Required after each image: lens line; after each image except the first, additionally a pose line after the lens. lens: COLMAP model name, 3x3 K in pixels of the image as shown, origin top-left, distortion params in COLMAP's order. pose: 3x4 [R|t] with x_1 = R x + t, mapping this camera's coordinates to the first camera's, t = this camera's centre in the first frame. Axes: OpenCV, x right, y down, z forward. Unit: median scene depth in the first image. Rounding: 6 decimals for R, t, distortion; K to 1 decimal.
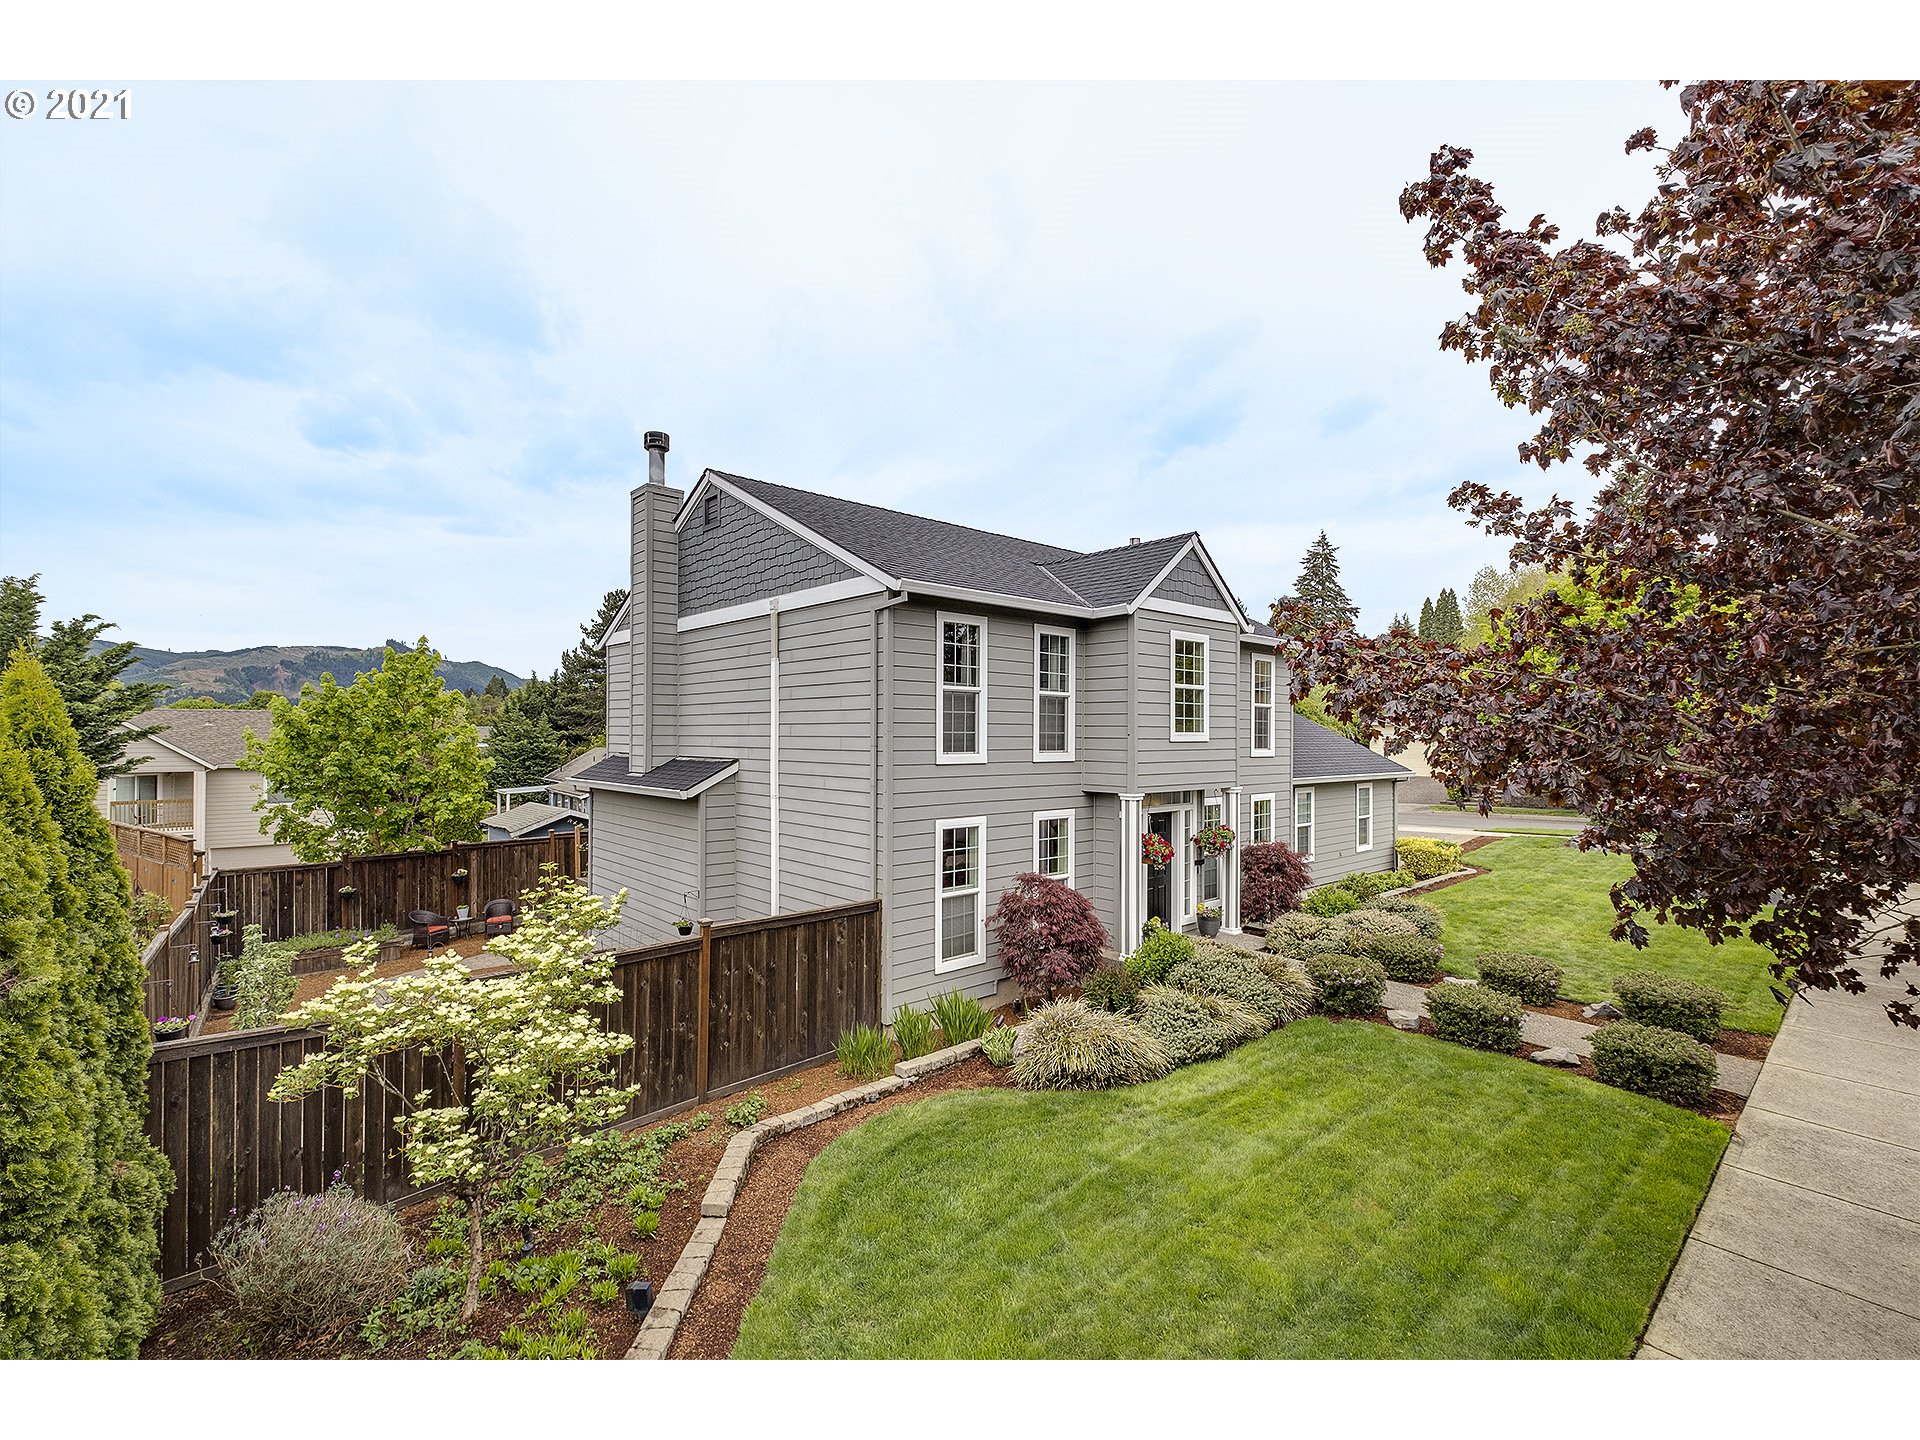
lens RADIAL K [[861.9, 0, 962.1], [0, 861.9, 756.6], [0, 0, 1]] dist [-0.003785, -0.000769]
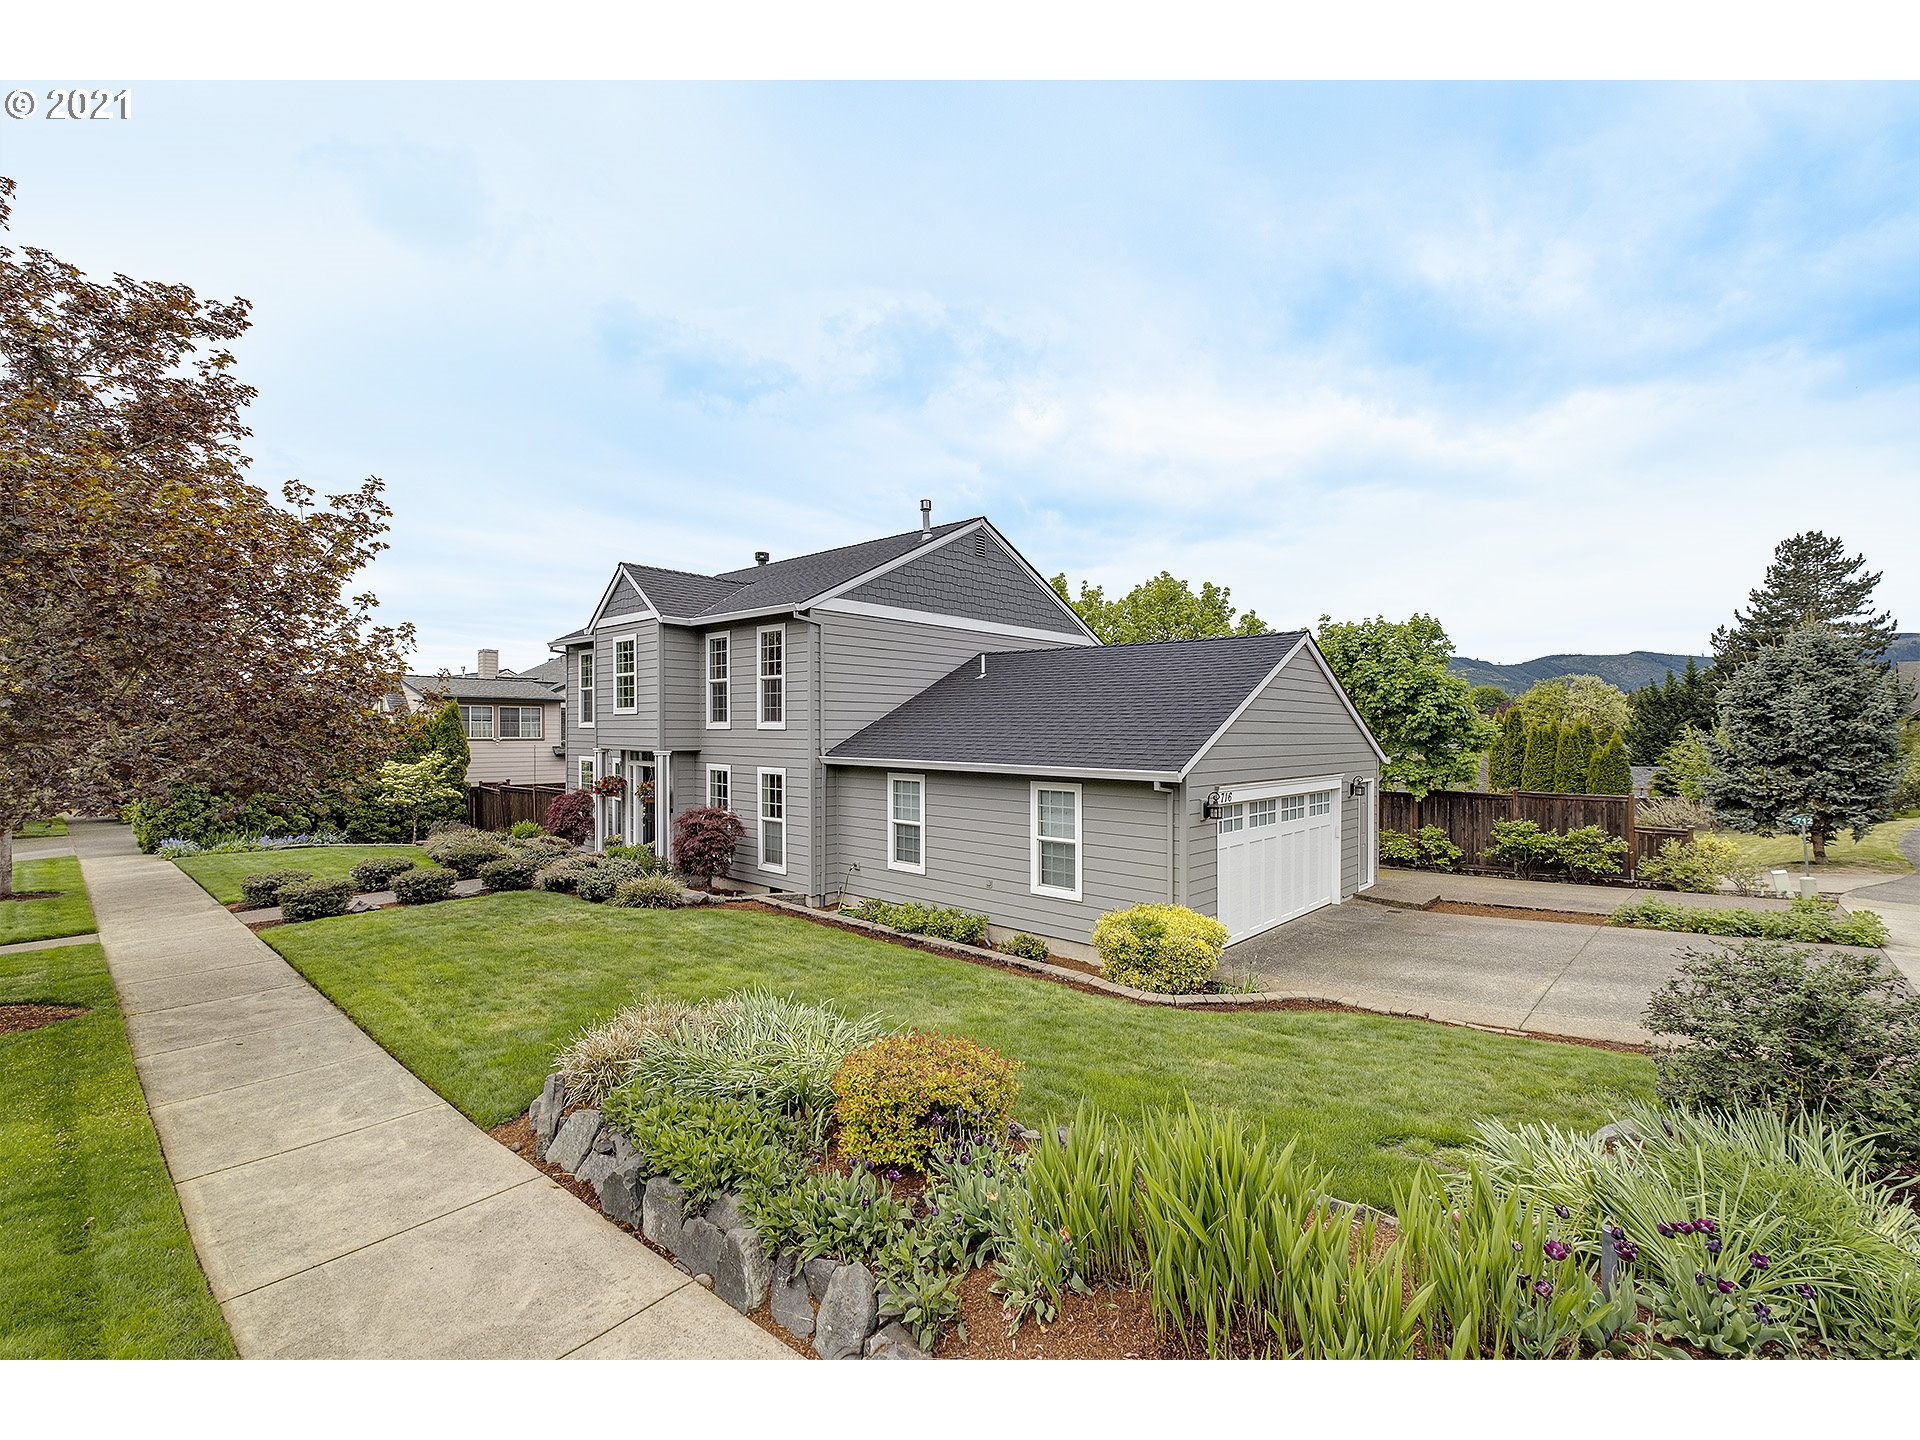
lens RADIAL K [[823.0, 0, 969.0], [0, 823.0, 748.1], [0, 0, 1]] dist [-0.002793, -0.000056]
pose [[0.107672, 0.038882, -0.993426, 1.007395], [-0.014991, 0.999185, 0.037482, -0.012597], [0.994073, 0.010857, 0.108167, 0.853538]]
